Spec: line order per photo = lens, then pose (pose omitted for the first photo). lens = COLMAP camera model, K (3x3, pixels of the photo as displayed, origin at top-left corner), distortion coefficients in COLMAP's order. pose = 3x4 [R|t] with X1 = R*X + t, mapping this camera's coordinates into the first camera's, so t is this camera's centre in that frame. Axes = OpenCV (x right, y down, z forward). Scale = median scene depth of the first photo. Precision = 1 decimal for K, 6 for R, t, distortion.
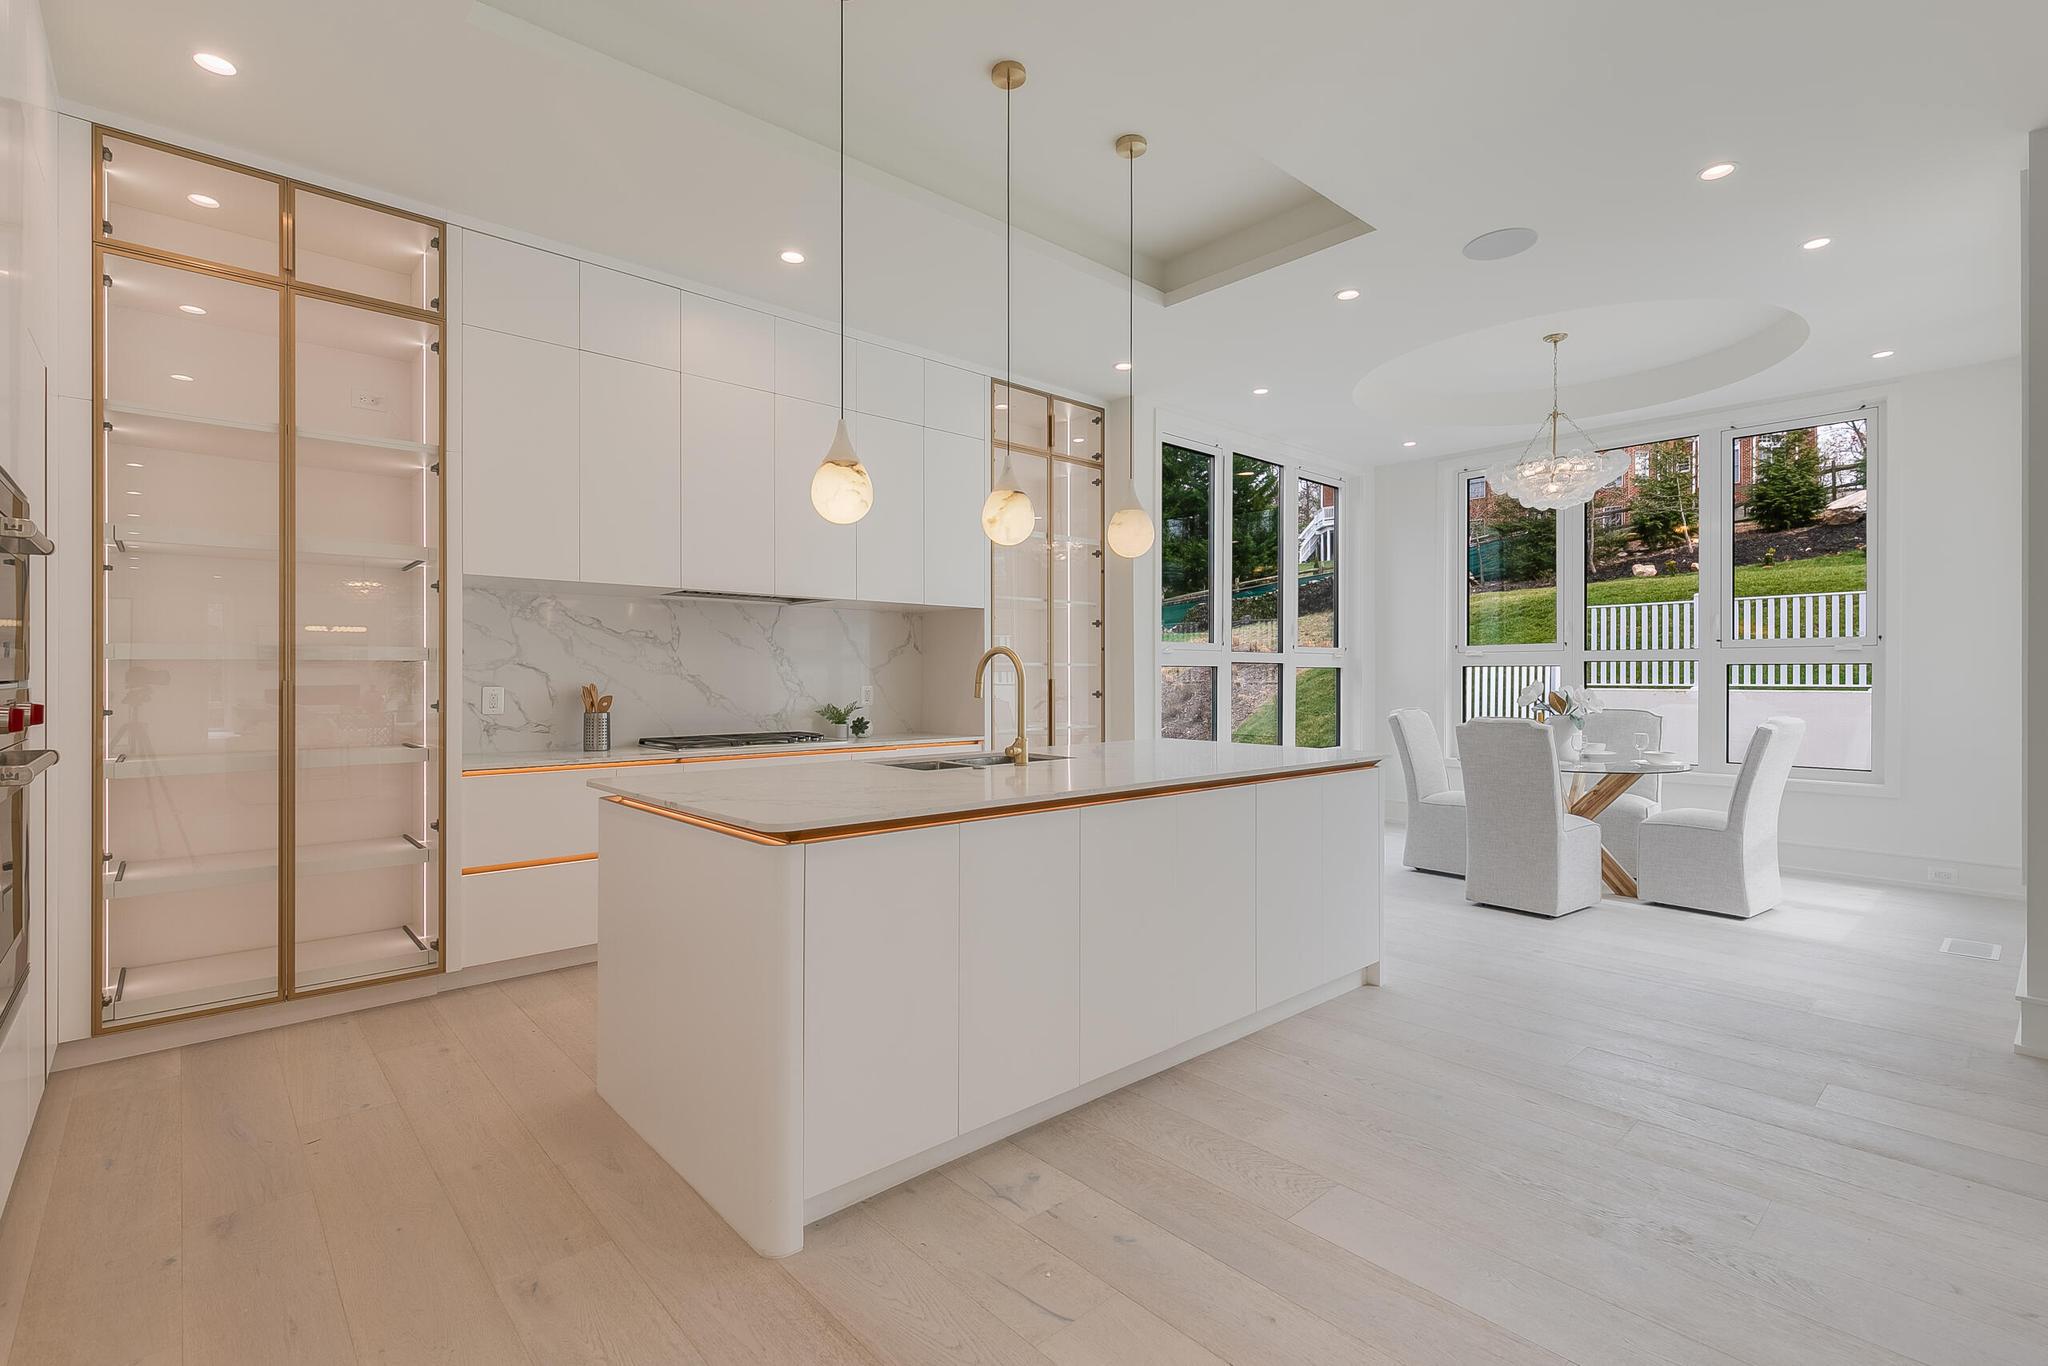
lens RADIAL K [[934.7, 0, 1022.3], [0, 934.7, 677.4], [0, 0, 1]] dist [0.007125, -0.001578]
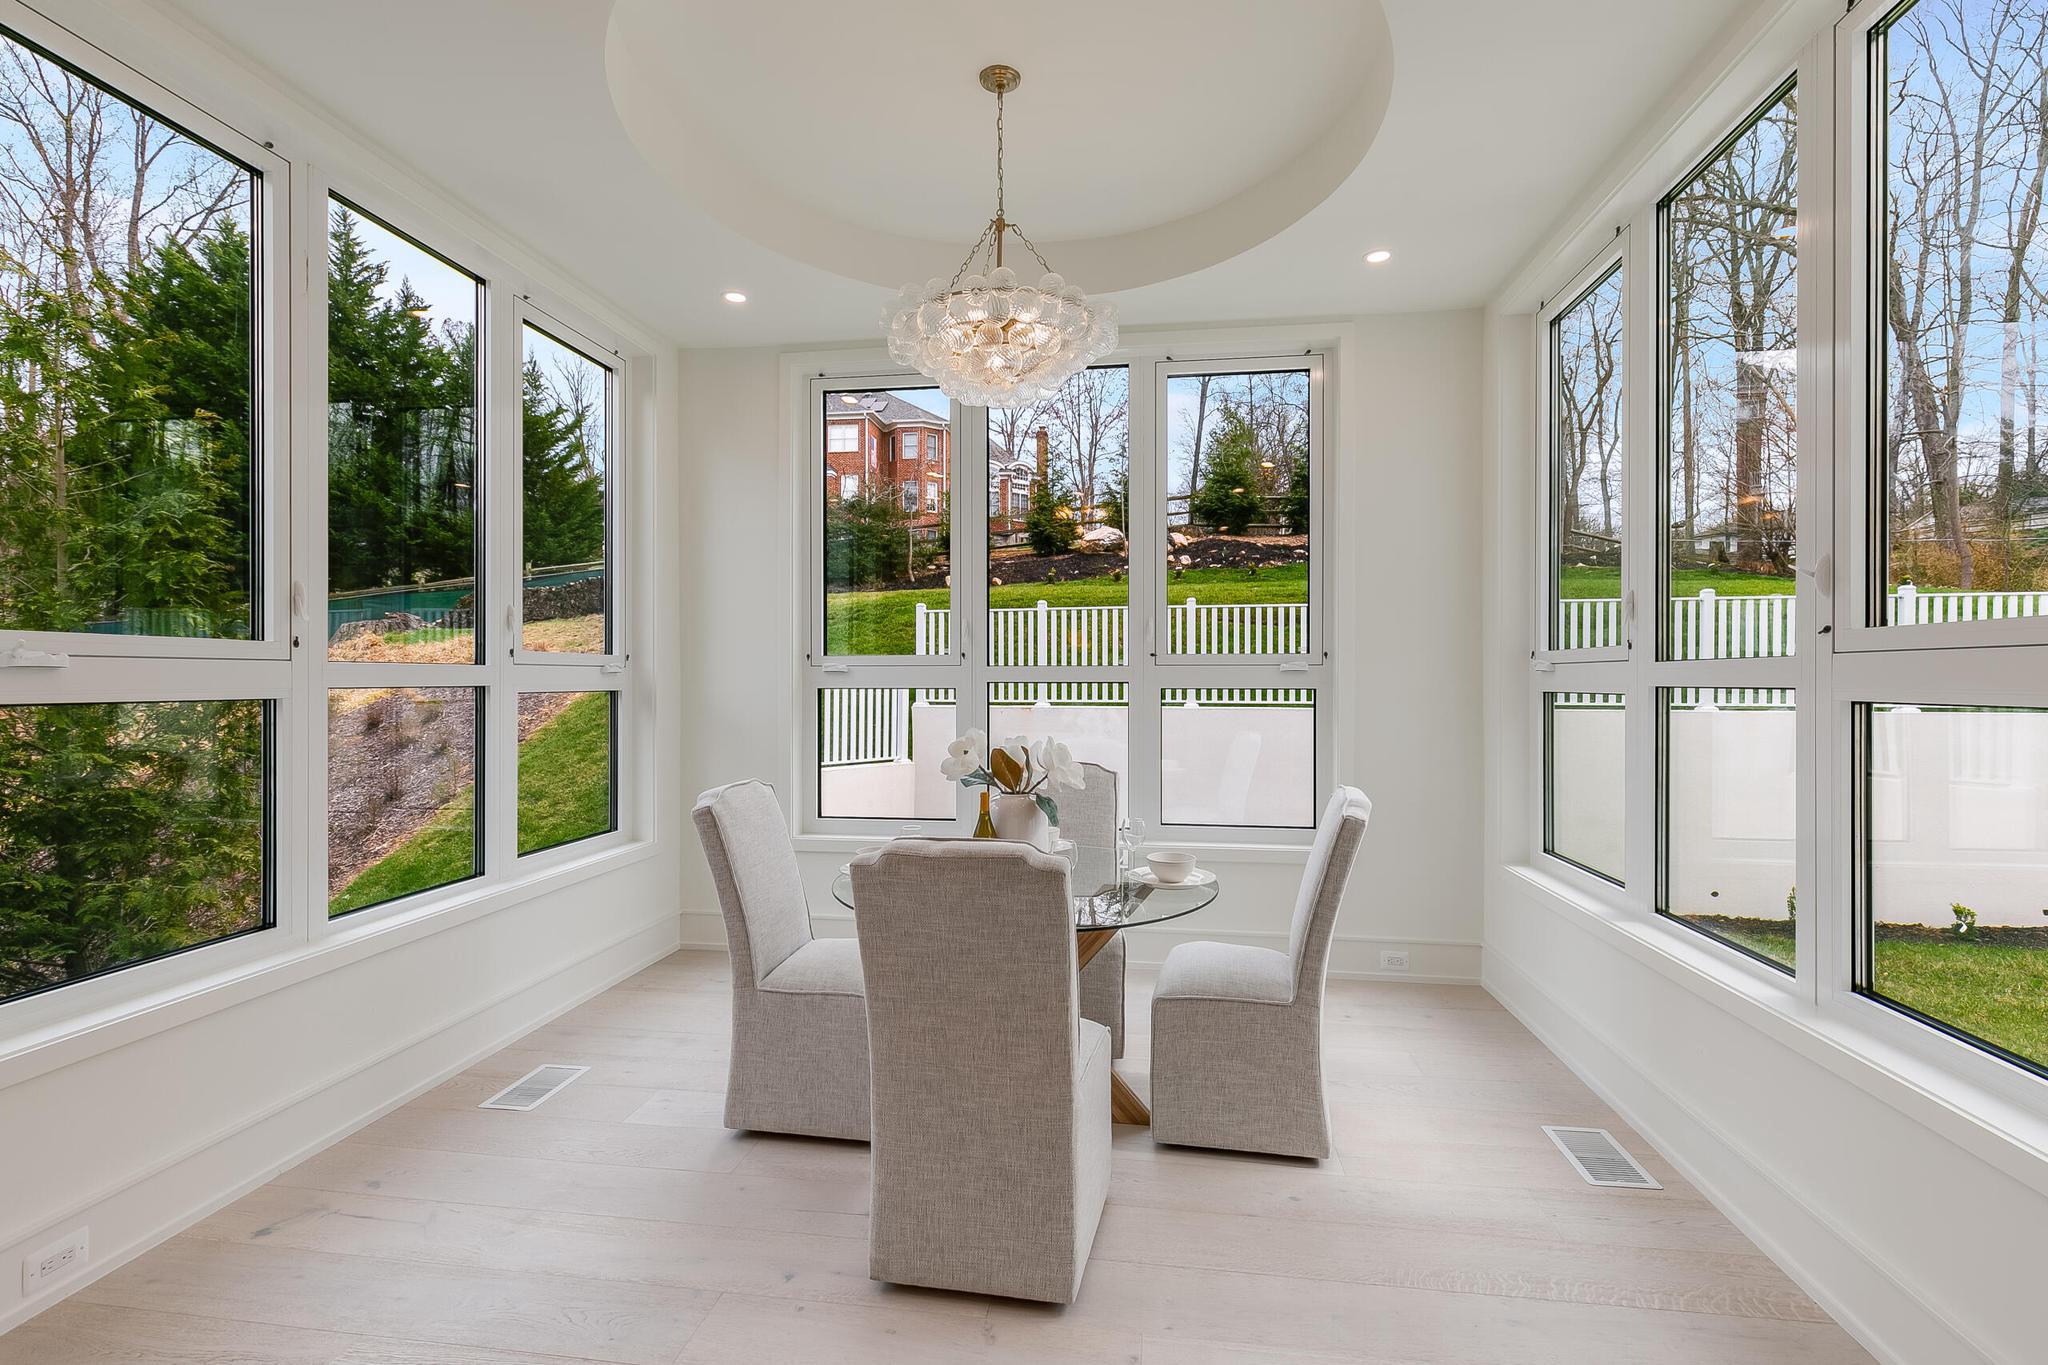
lens RADIAL K [[934.7, 0, 1020.3], [0, 934.7, 682.1], [0, 0, 1]] dist [0.007125, -0.001578]
pose [[0.772055, -0.002812, 0.635549, 0.232812], [0.001886, 0.999996, 0.002133, -0.022454], [-0.635553, -0.000448, 0.772058, 0.565478]]
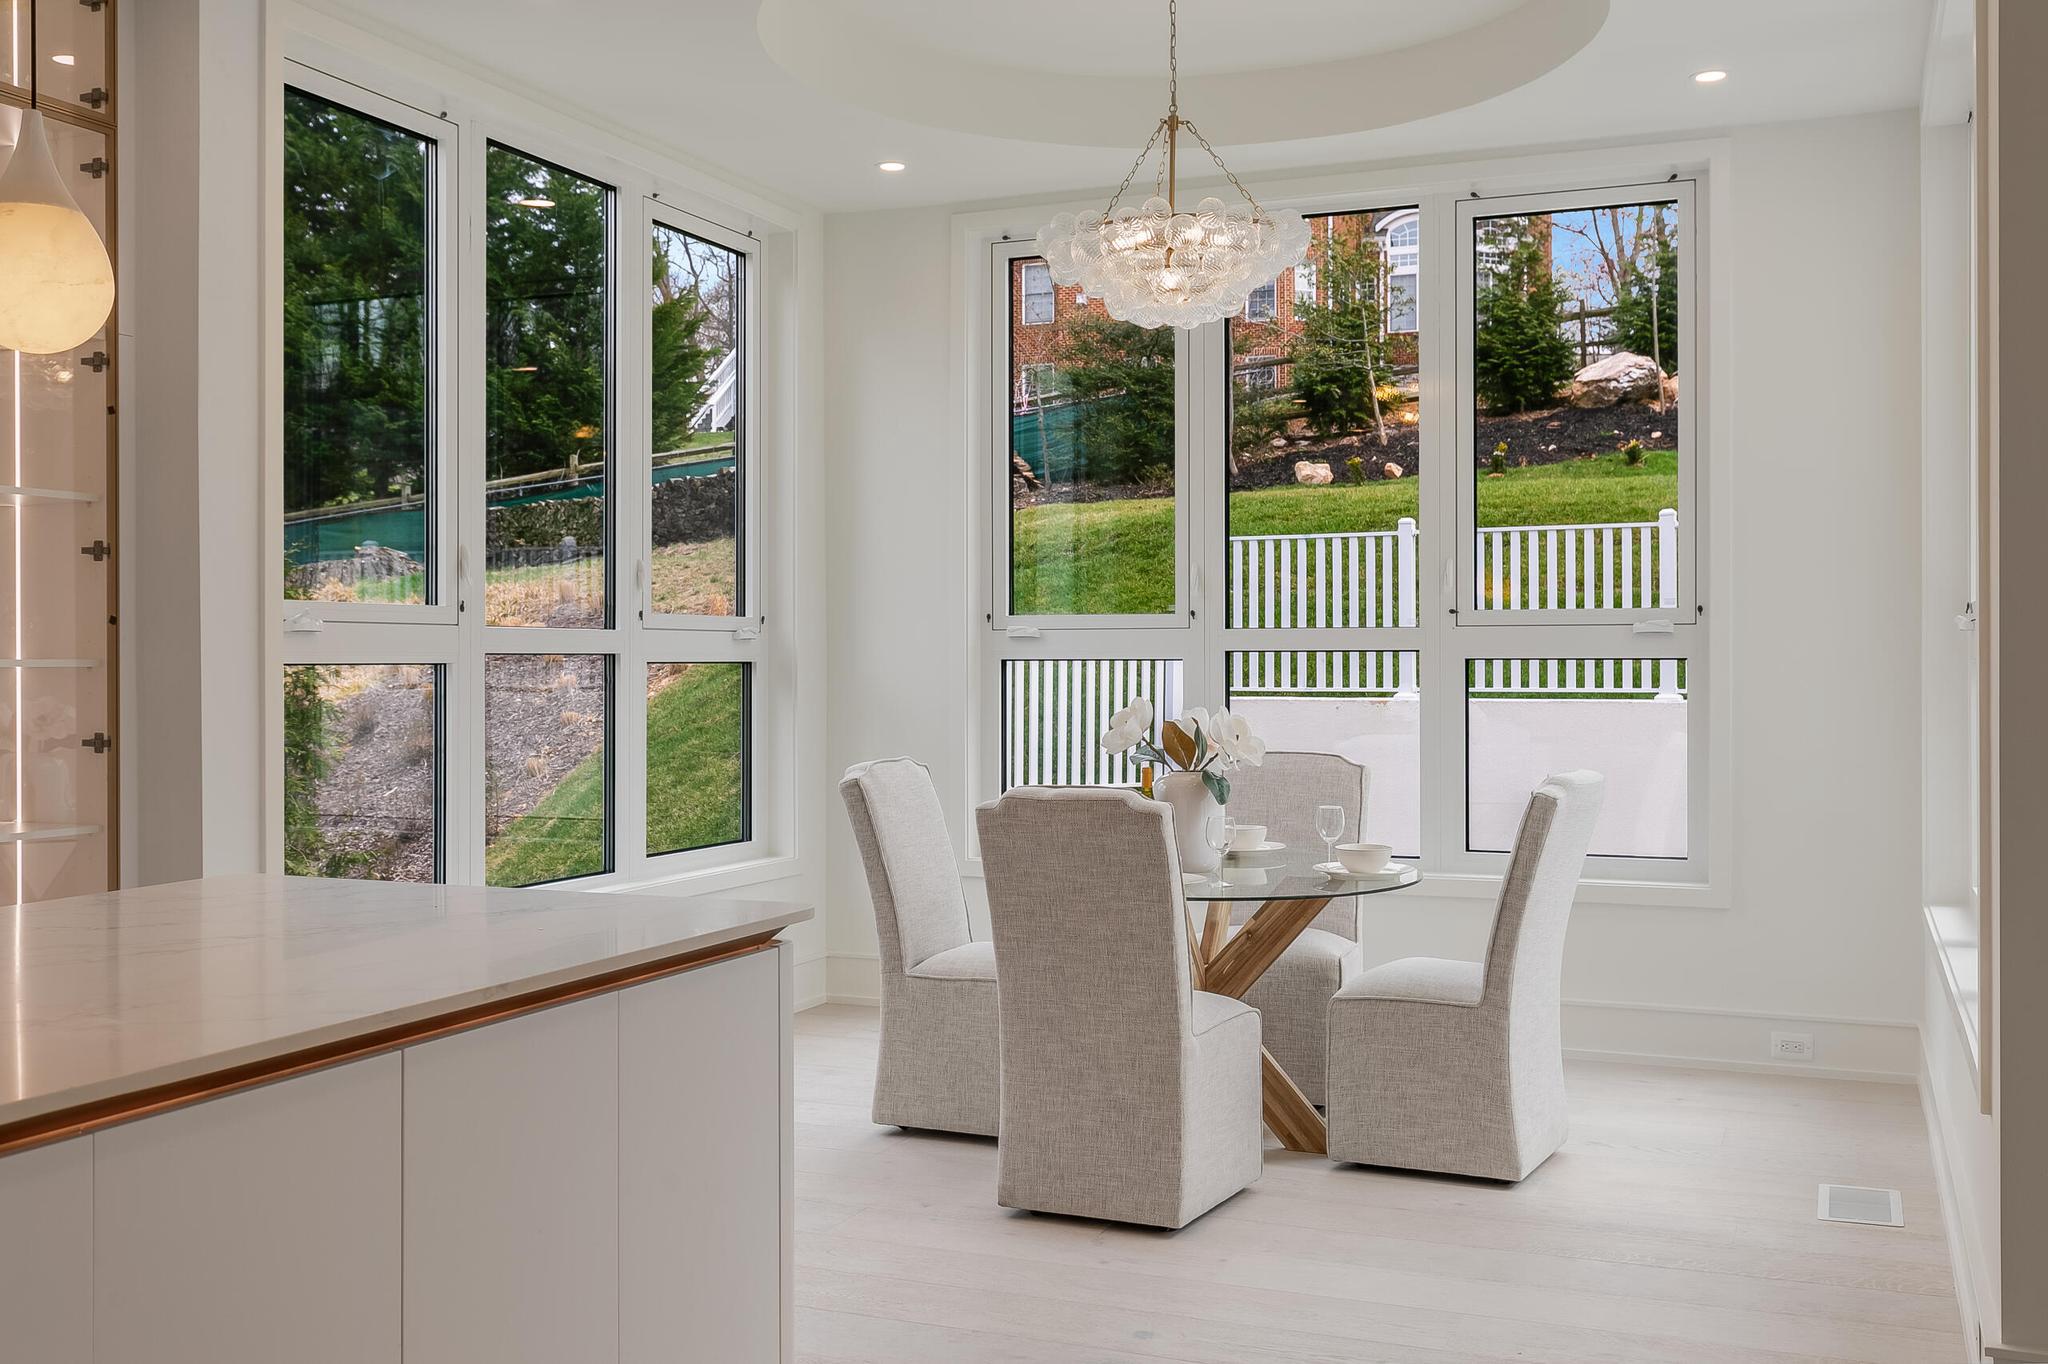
lens RADIAL K [[1960.9, 0, 1019.5], [0, 1960.9, 663.9], [0, 0, 1]] dist [0.014998, 0.000000]
pose [[0.904761, -0.002313, 0.425912, 0.083270], [0.002699, 0.999996, -0.000304, -0.012435], [-0.425910, 0.001424, 0.904764, 0.149614]]
